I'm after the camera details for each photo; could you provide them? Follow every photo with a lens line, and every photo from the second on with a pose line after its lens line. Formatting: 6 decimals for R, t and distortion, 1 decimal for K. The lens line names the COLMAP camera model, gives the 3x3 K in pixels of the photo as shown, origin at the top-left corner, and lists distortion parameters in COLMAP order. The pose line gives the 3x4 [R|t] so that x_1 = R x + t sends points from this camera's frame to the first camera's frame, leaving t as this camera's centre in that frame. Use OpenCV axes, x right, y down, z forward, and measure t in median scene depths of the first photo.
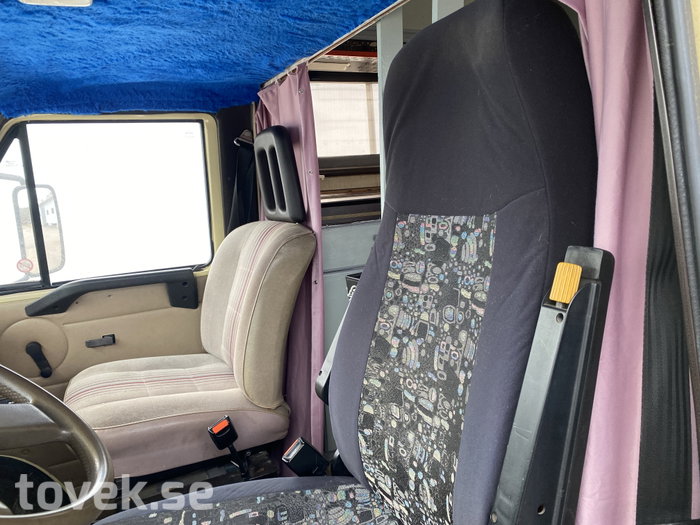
lens RADIAL K [[529.6, 0, 350.0], [0, 529.6, 262.5], [0, 0, 1]] dist [-0.017040, -0.006783]
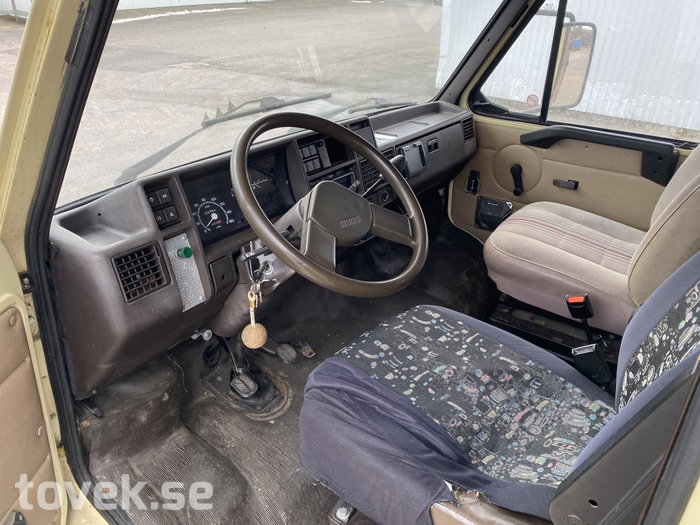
lens RADIAL K [[529.6, 0, 350.0], [0, 529.6, 262.5], [0, 0, 1]] dist [-0.017040, -0.006783]
pose [[0.475758, 0.475129, -0.740207, 0.242596], [-0.184518, 0.876736, 0.444169, -0.128038], [0.860004, -0.074735, 0.504785, 0.018068]]
